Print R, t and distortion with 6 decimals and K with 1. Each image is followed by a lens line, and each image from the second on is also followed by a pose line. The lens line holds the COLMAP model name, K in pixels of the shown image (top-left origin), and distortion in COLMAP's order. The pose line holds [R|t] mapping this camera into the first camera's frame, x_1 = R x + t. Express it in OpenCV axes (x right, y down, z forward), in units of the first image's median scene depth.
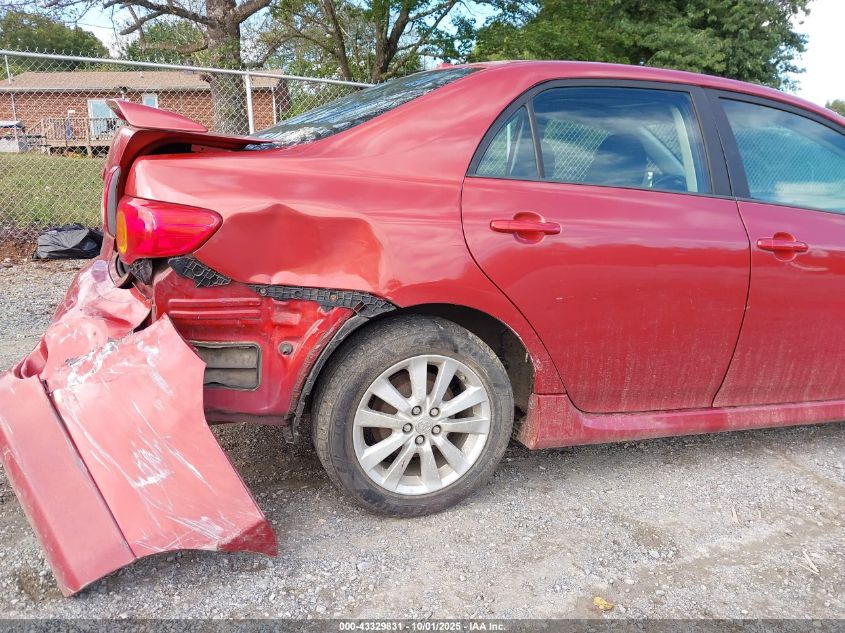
lens RADIAL K [[659.6, 0, 422.0], [0, 659.6, 365.8], [0, 0, 1]] dist [-0.006720, -0.006829]
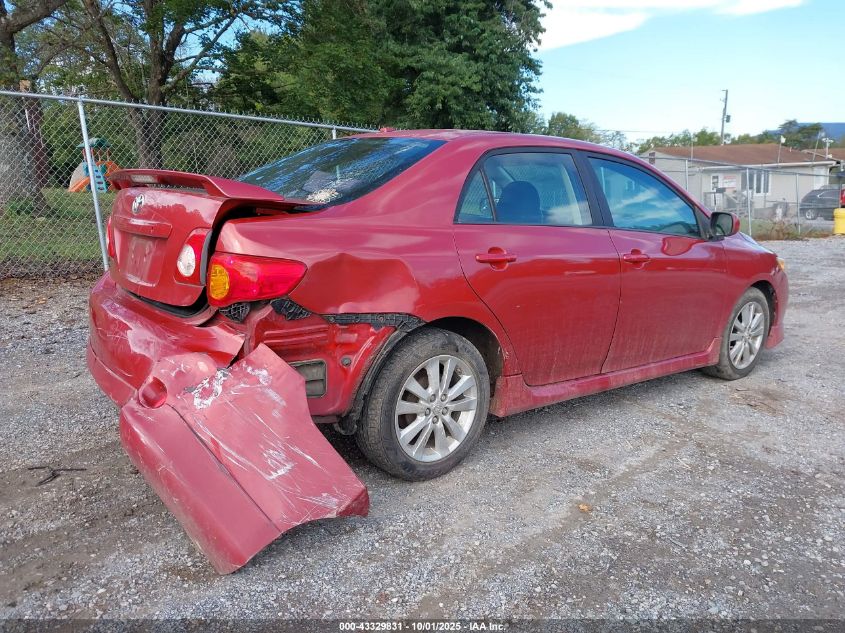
lens RADIAL K [[659.6, 0, 422.0], [0, 659.6, 365.8], [0, 0, 1]] dist [-0.006720, -0.006829]
pose [[0.939819, -0.107371, 0.324364, -0.452546], [0.109211, 0.993939, 0.012583, -0.016195], [-0.323749, 0.023598, 0.945849, -0.262250]]
